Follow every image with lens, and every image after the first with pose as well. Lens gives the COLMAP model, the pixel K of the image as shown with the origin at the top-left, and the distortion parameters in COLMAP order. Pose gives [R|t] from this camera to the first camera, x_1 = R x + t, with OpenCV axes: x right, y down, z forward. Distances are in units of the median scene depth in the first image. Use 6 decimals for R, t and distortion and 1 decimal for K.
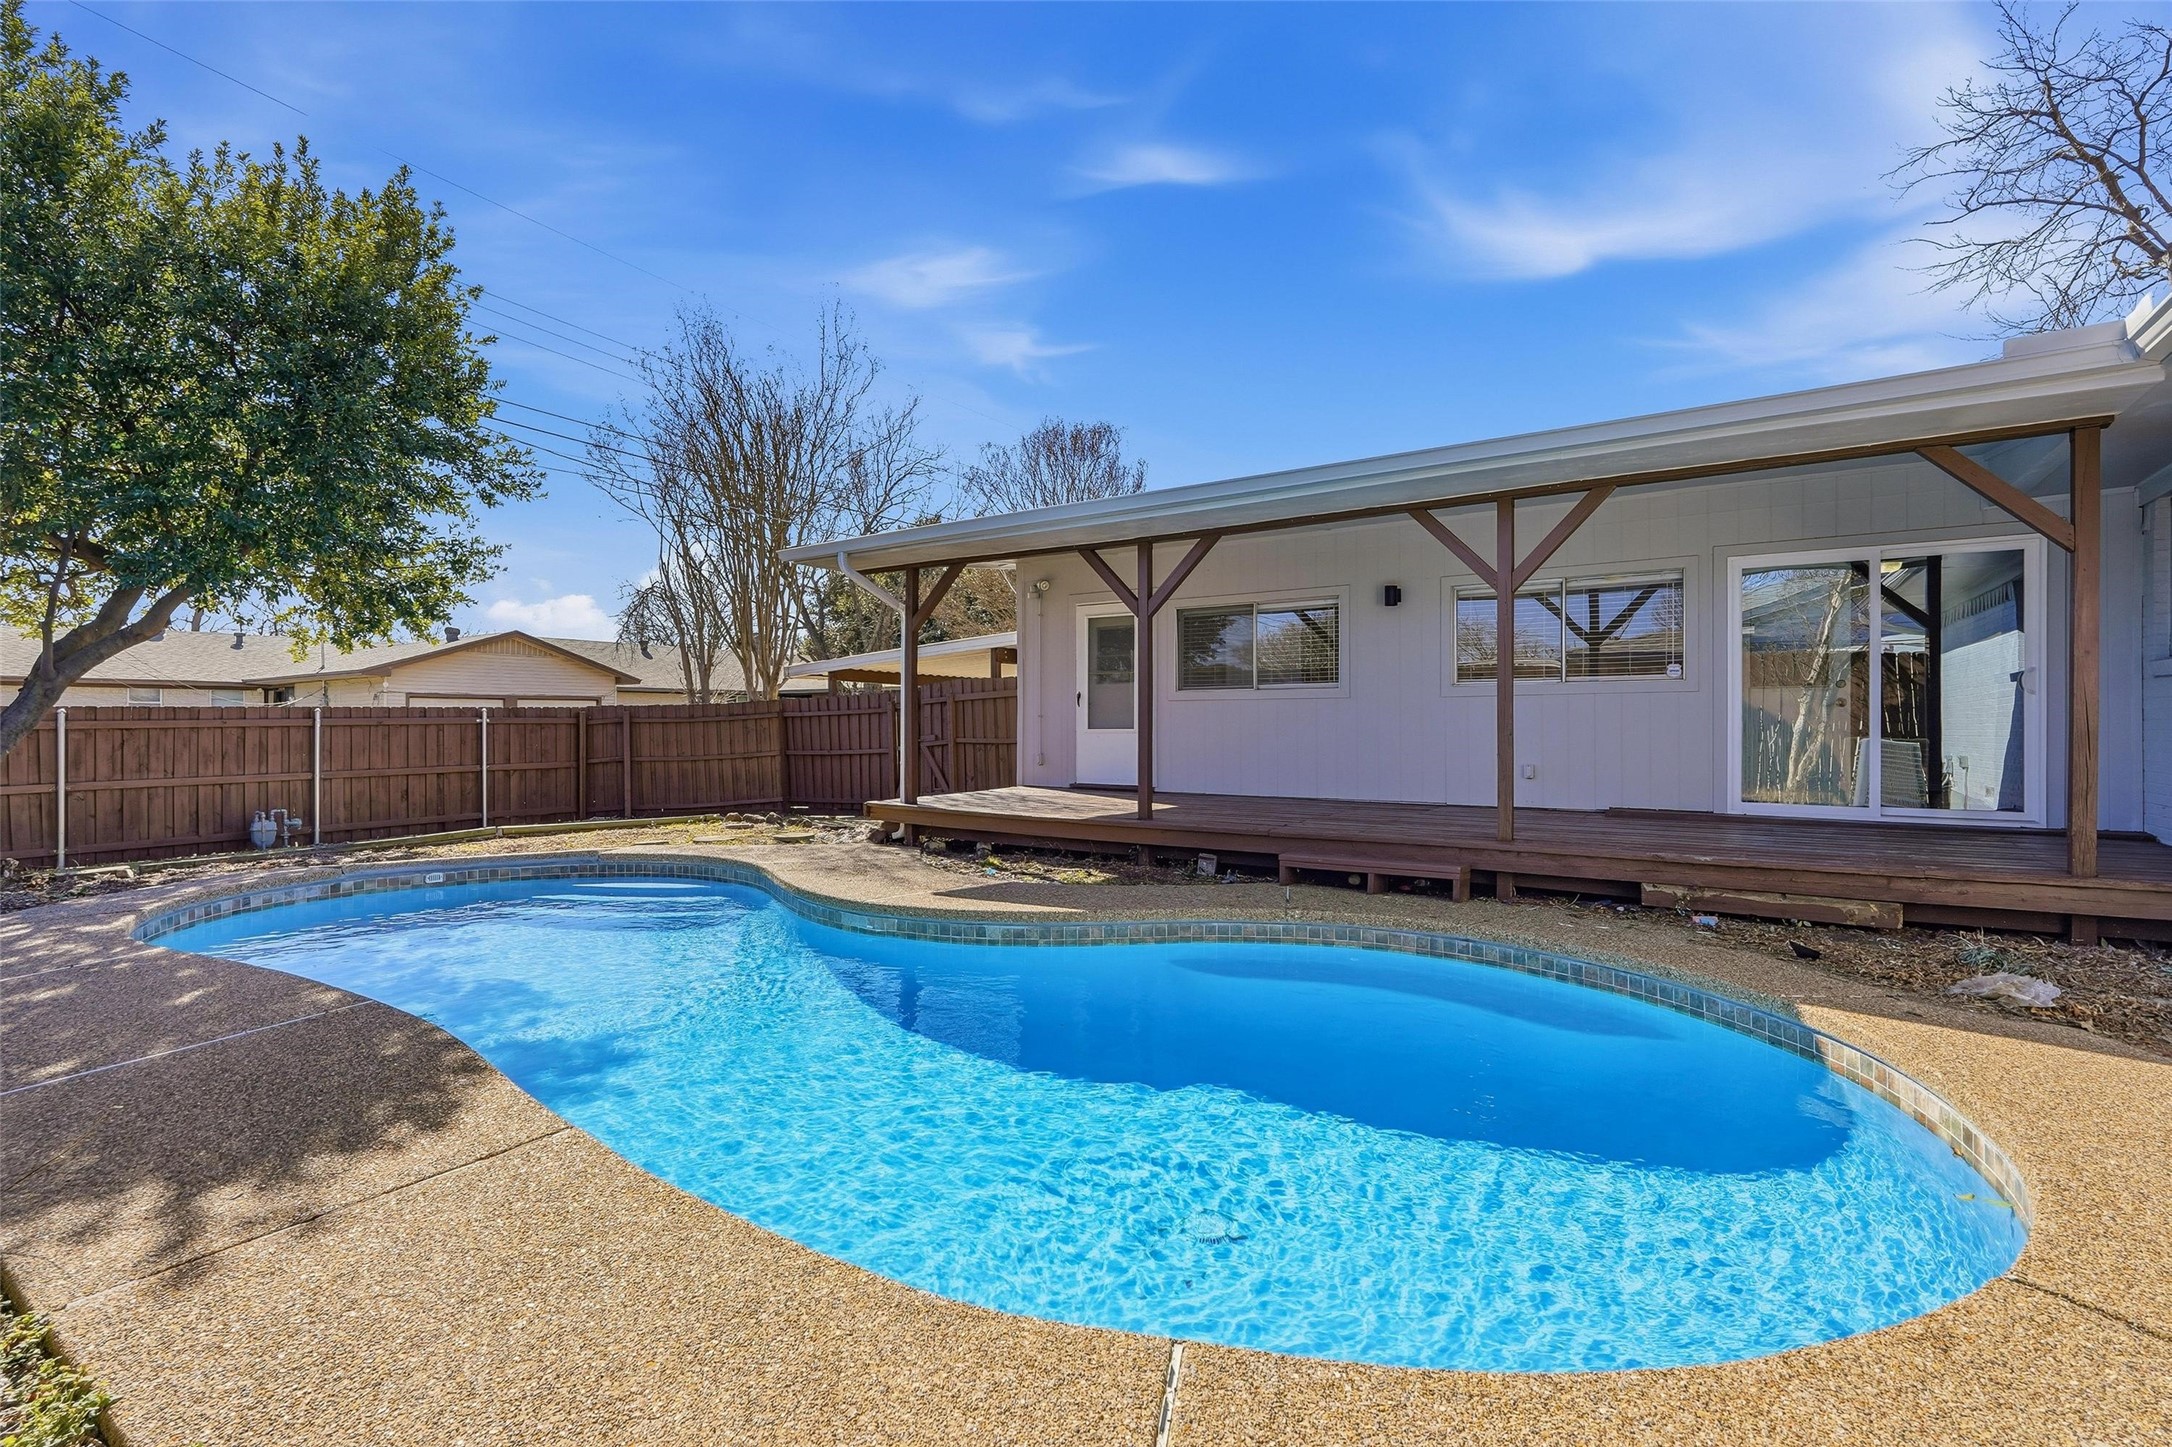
lens RADIAL K [[977.3, 0, 1078.4], [0, 977.3, 719.0], [0, 0, 1]] dist [-0.015893, 0.009750]
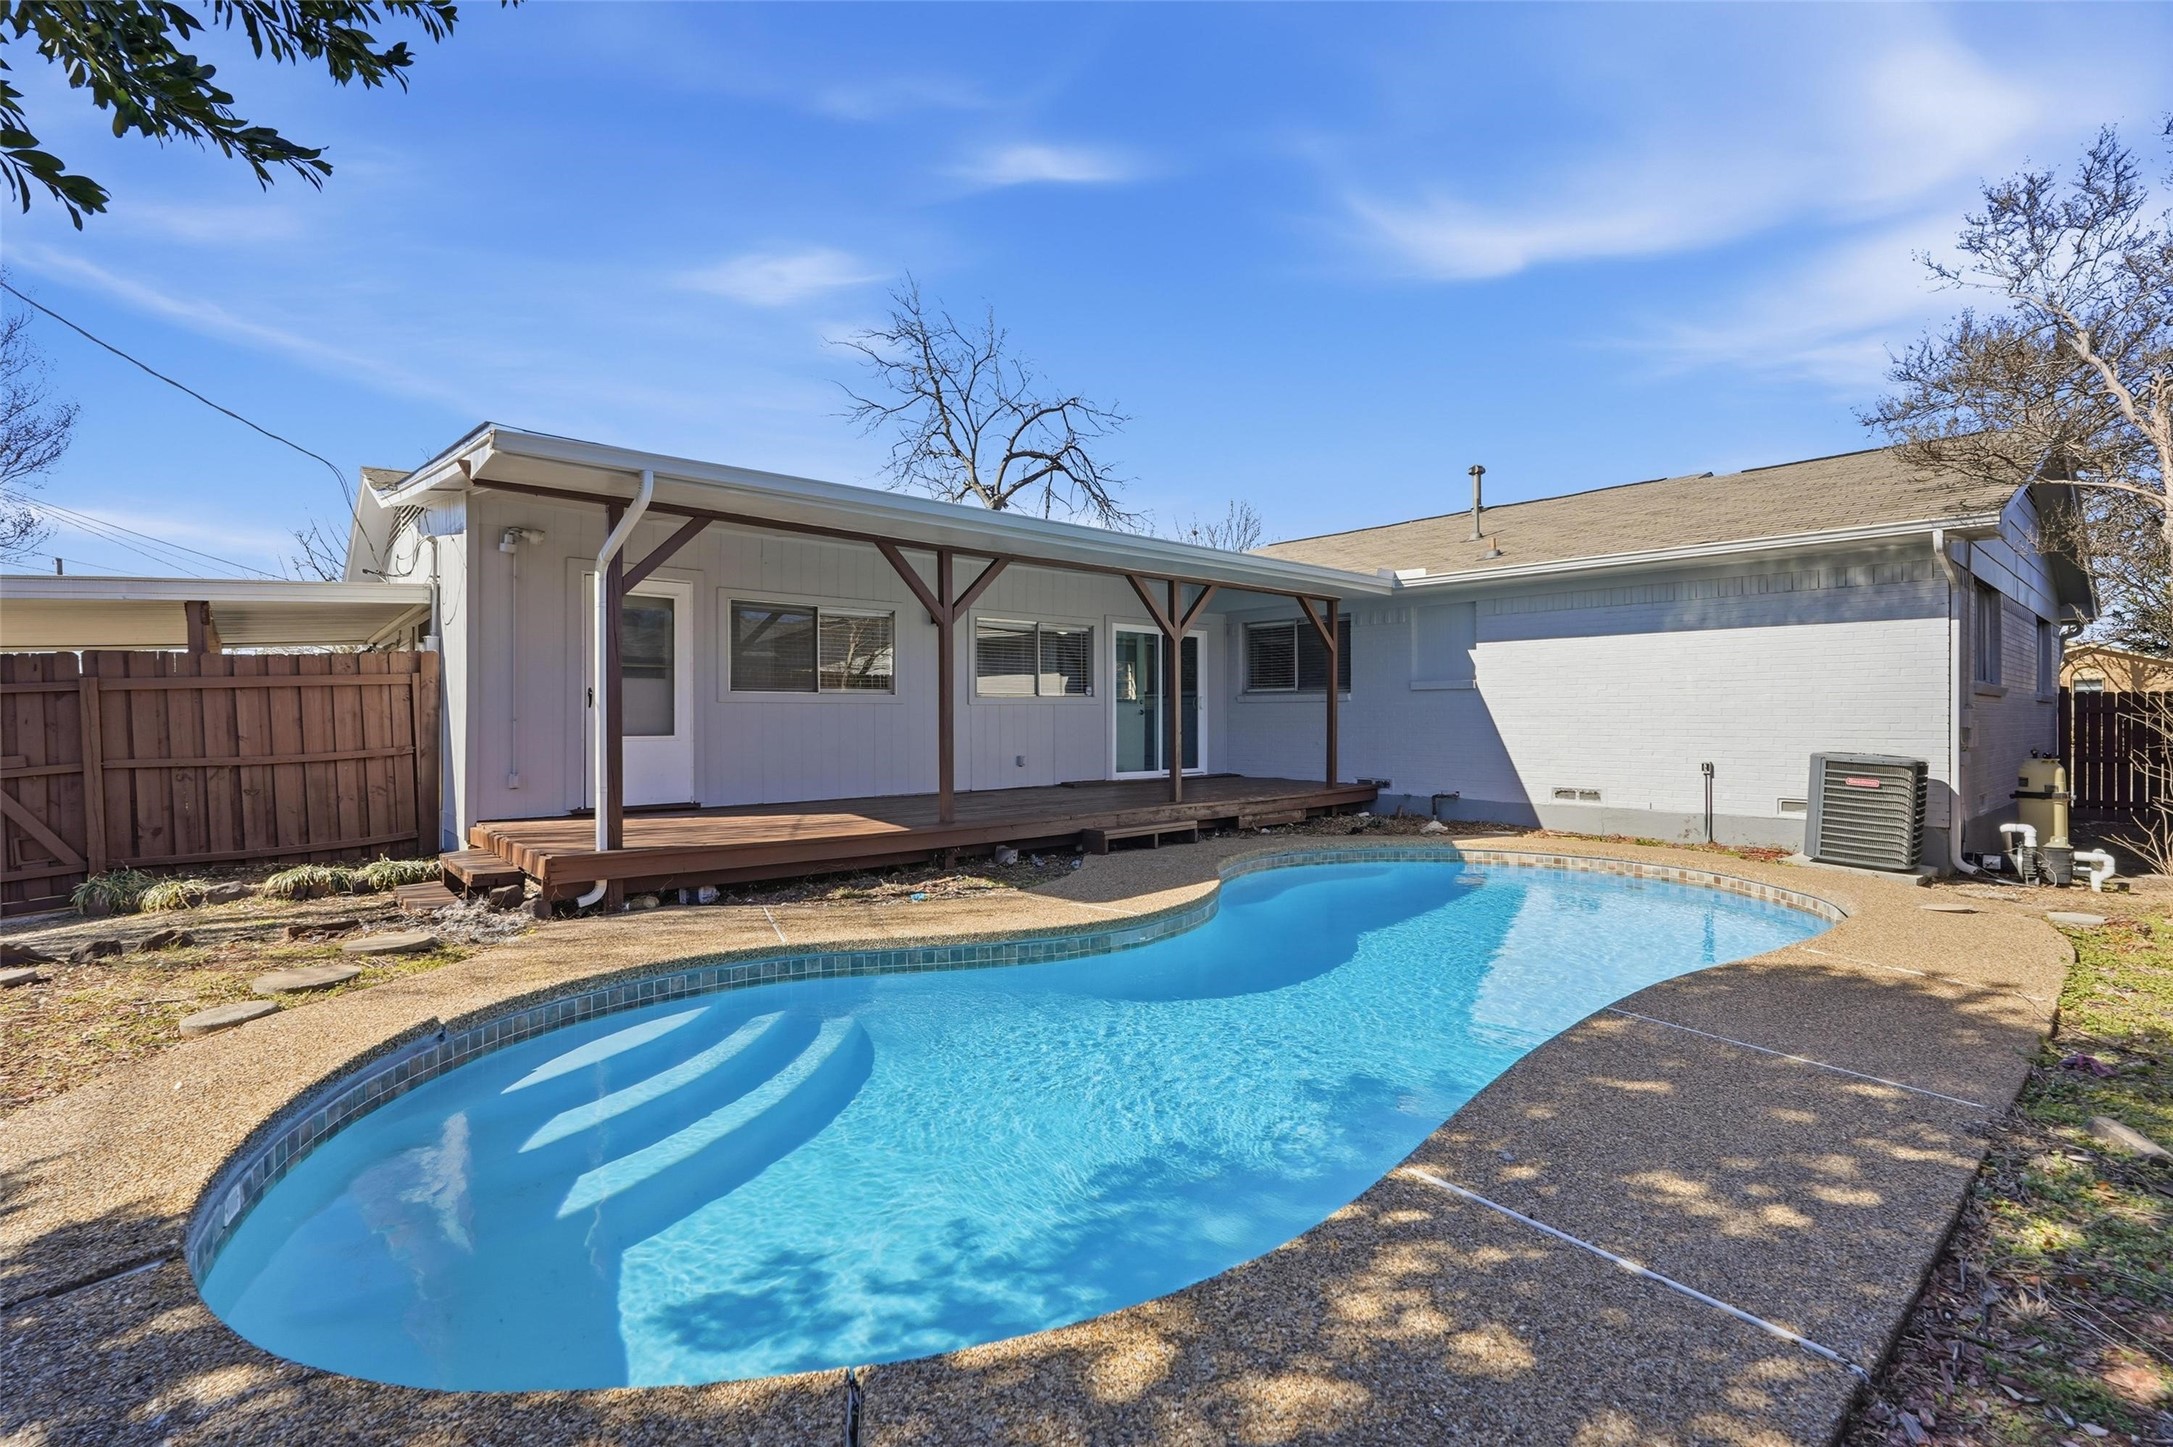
lens RADIAL K [[977.8, 0, 1078.9], [0, 977.8, 719.0], [0, 0, 1]] dist [-0.015893, 0.009750]
pose [[0.251721, 0.002454, 0.967797, -0.859918], [-0.001305, 0.999997, -0.002196, -0.003256], [-0.967799, -0.000711, 0.251724, 0.593585]]
